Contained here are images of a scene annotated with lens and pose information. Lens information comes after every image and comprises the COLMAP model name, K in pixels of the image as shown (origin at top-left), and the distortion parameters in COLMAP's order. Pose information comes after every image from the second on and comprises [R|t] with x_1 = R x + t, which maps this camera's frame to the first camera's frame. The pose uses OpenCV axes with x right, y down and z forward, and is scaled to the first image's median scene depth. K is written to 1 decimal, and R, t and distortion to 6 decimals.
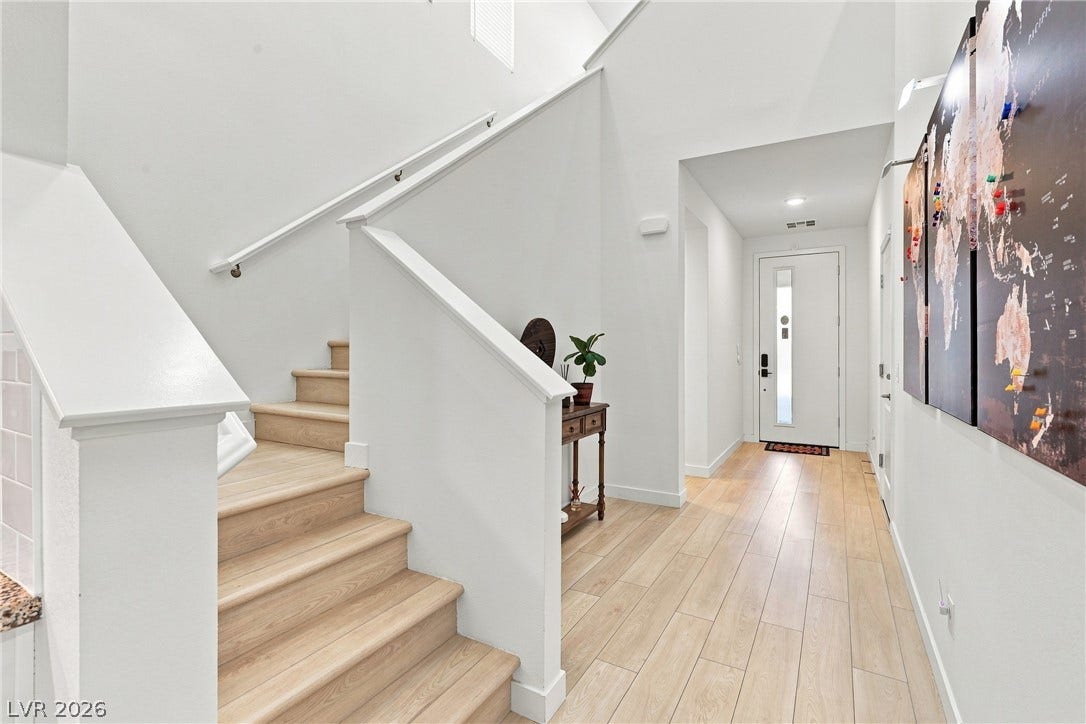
lens RADIAL K [[496.7, 0, 543.7], [0, 496.7, 356.5], [0, 0, 1]] dist [-0.000286, -0.000802]
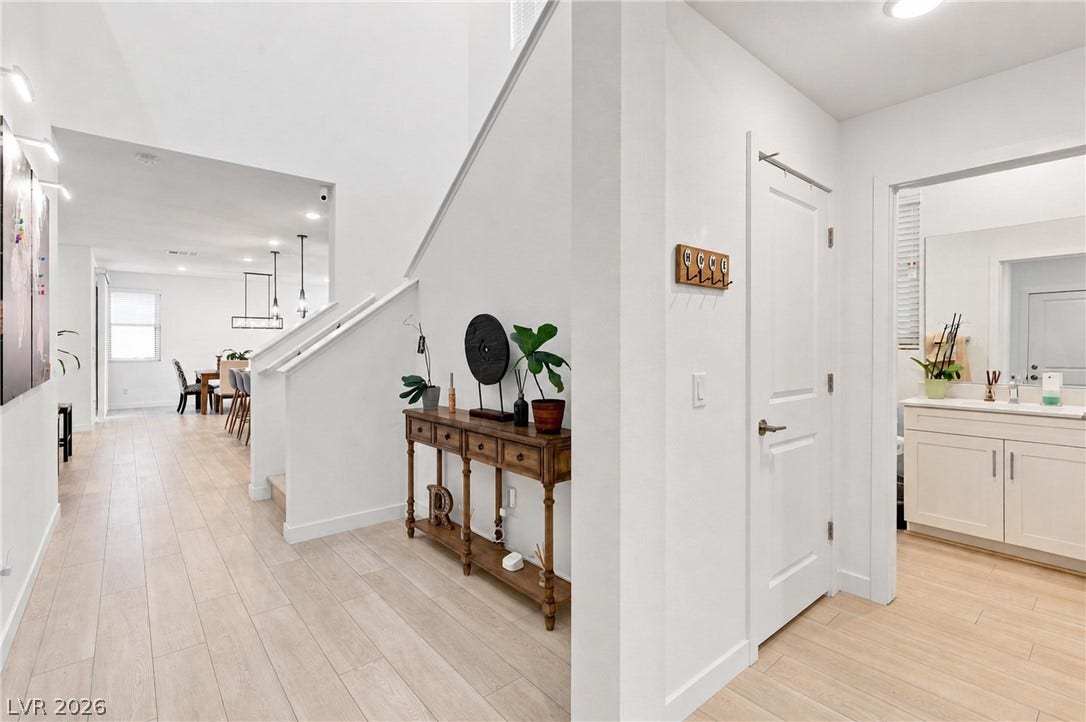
lens RADIAL K [[496.7, 0, 546.9], [0, 496.7, 354.9], [0, 0, 1]] dist [-0.000286, -0.000802]
pose [[-0.340706, 0.007687, -0.940139, 0.484876], [-0.007170, 0.999916, 0.010774, -0.008195], [0.940143, 0.010411, -0.340622, 0.851170]]
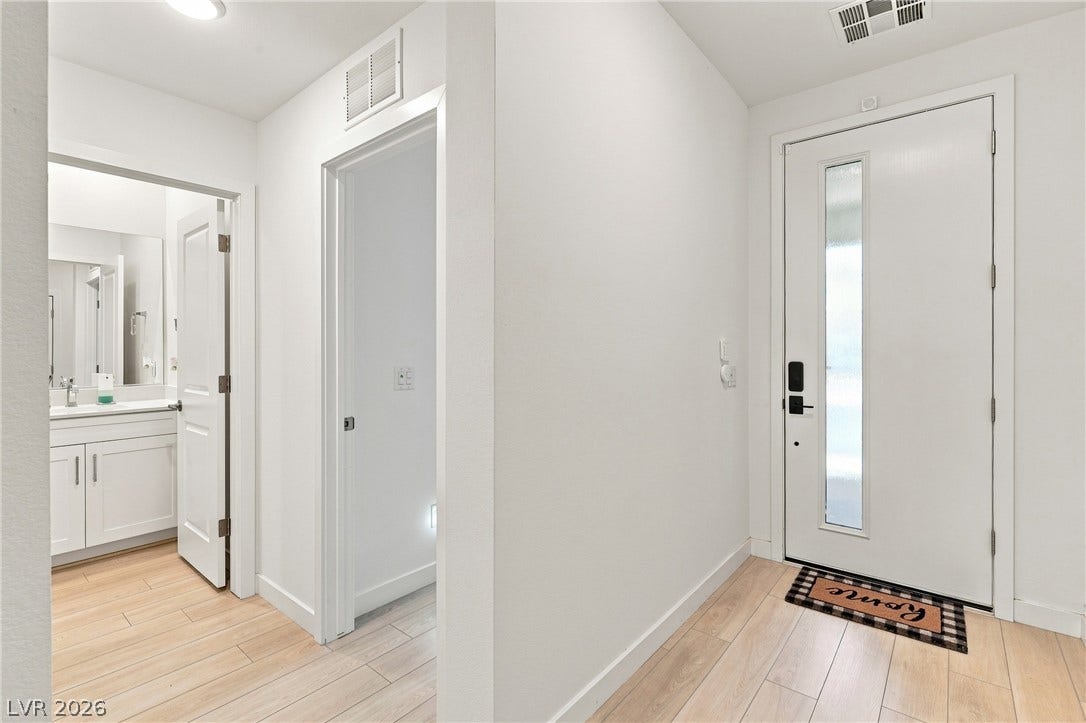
lens RADIAL K [[496.7, 0, 543.7], [0, 496.7, 355.5], [0, 0, 1]] dist [-0.000286, -0.000802]
pose [[0.994127, 0.003333, -0.108171, 0.276739], [-0.003442, 0.999994, -0.000825, -0.009488], [0.108168, 0.001192, 0.994132, 0.552537]]
